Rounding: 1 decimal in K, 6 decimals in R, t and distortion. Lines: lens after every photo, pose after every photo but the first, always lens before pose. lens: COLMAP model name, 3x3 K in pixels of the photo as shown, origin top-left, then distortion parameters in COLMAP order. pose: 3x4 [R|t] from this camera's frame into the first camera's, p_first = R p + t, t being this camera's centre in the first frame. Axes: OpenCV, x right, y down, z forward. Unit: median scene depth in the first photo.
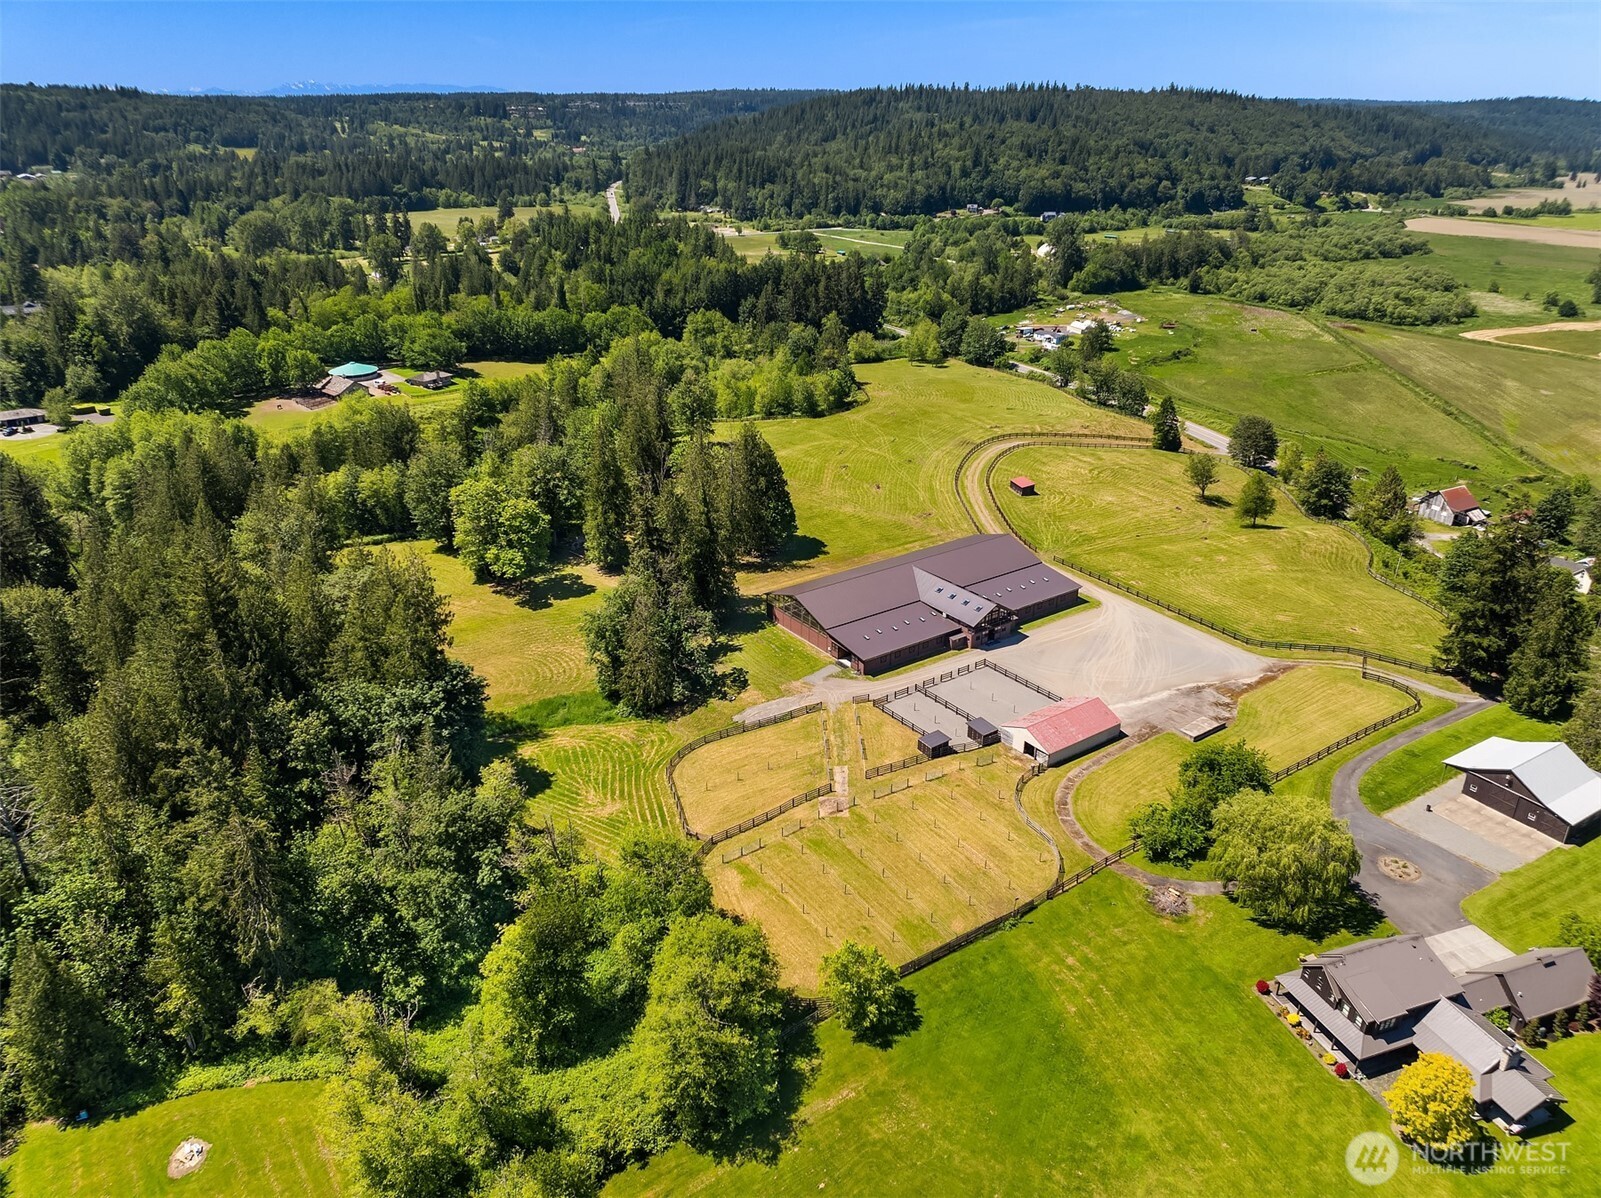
lens RADIAL K [[1113.7, 0, 800.5], [0, 1113.7, 599.0], [0, 0, 1]] dist [-0.010017, -0.044921]
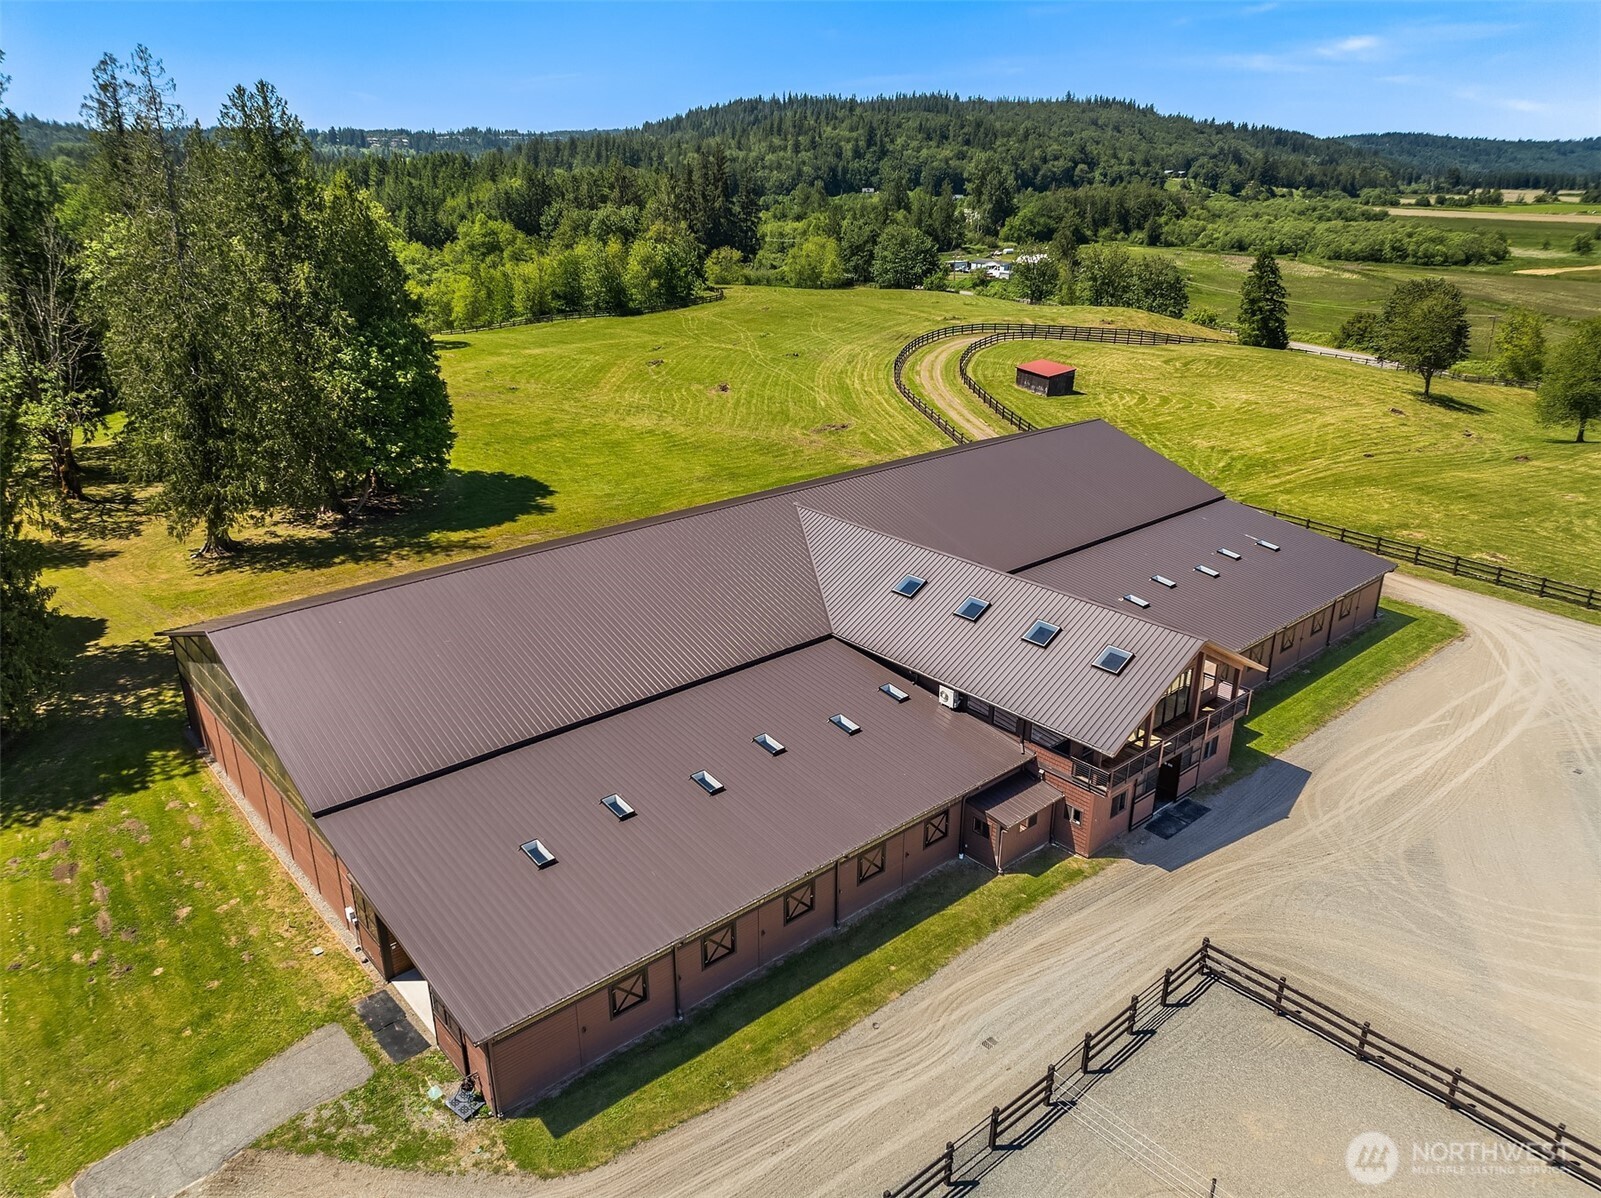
lens RADIAL K [[1147.5, 0, 831.2], [0, 1147.5, 594.3], [0, 0, 1]] dist [-0.053419, 0.038551]
pose [[0.992974, -0.035497, 0.112885, 0.069704], [0.040770, 0.998166, -0.044744, 0.002991], [-0.111090, 0.049032, 0.992600, 0.659295]]
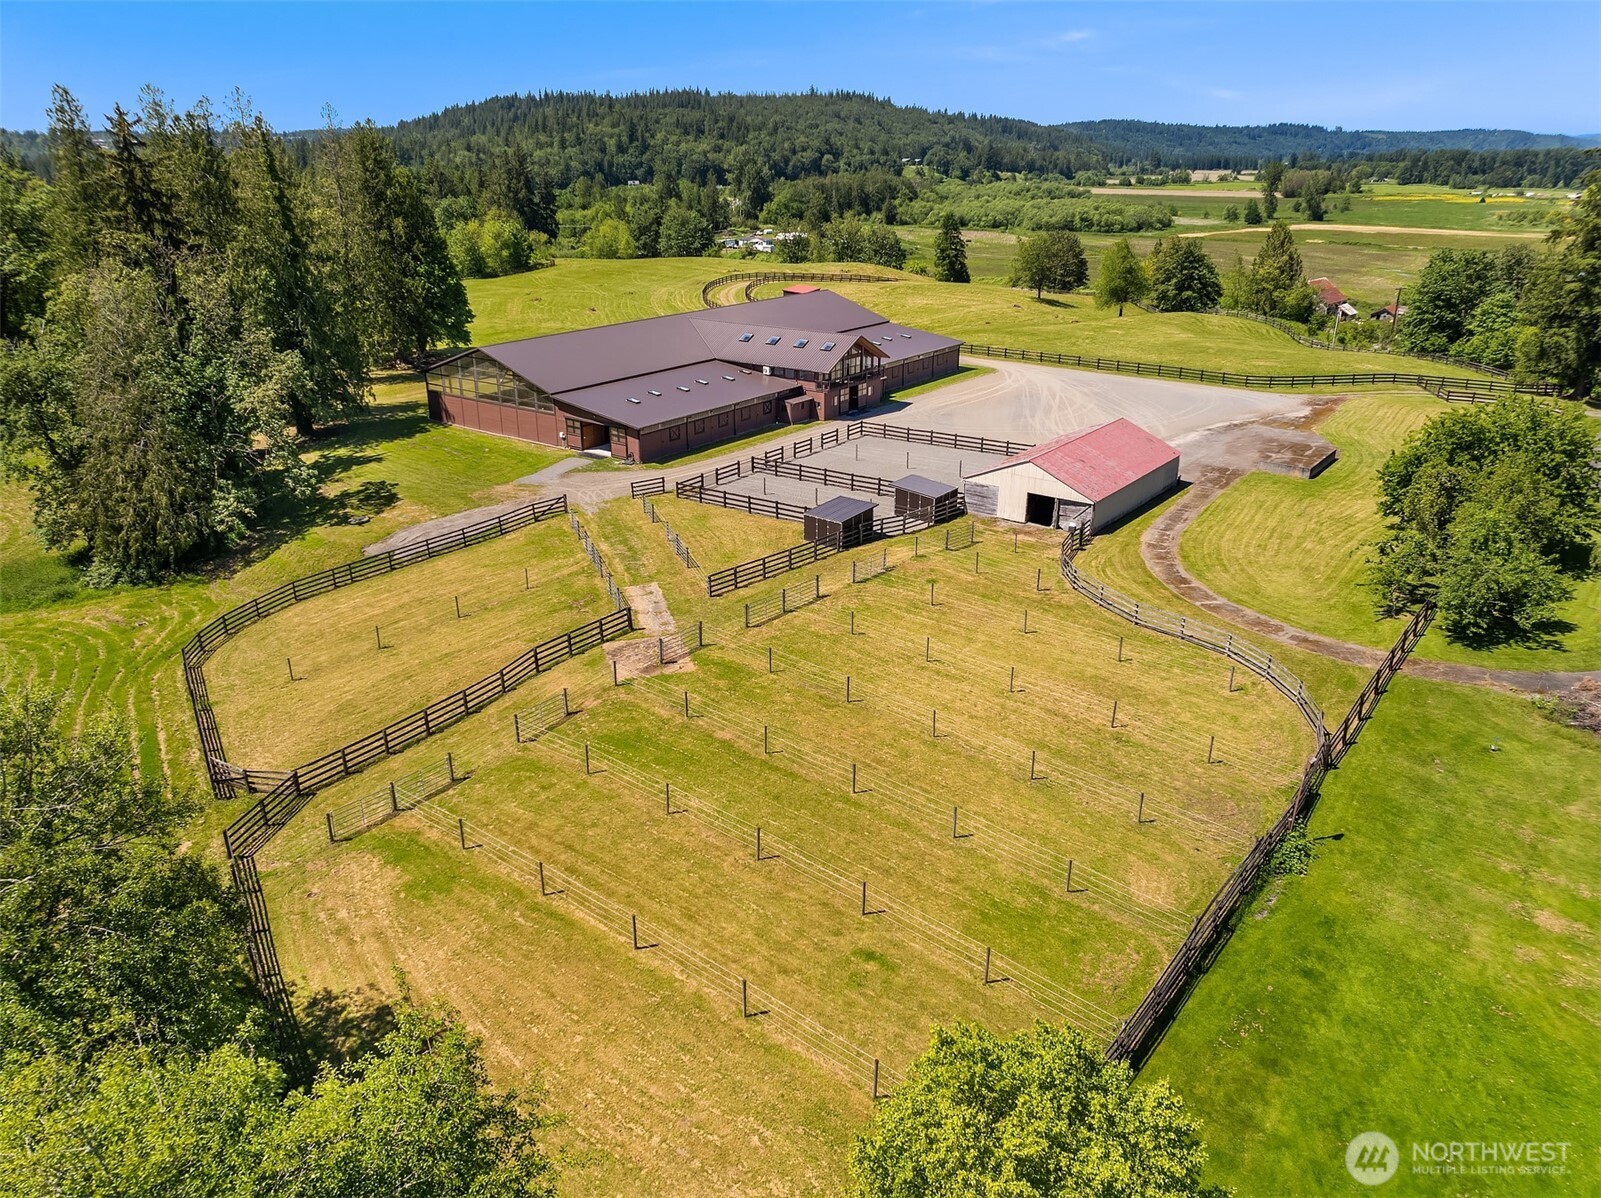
lens RADIAL K [[1113.7, 0, 800.5], [0, 1113.7, 599.0], [0, 0, 1]] dist [-0.010017, -0.044921]
pose [[0.956222, -0.113999, 0.269523, -0.012534], [0.122160, 0.992417, -0.013644, 0.114031], [-0.265924, 0.045971, 0.962897, 0.400000]]
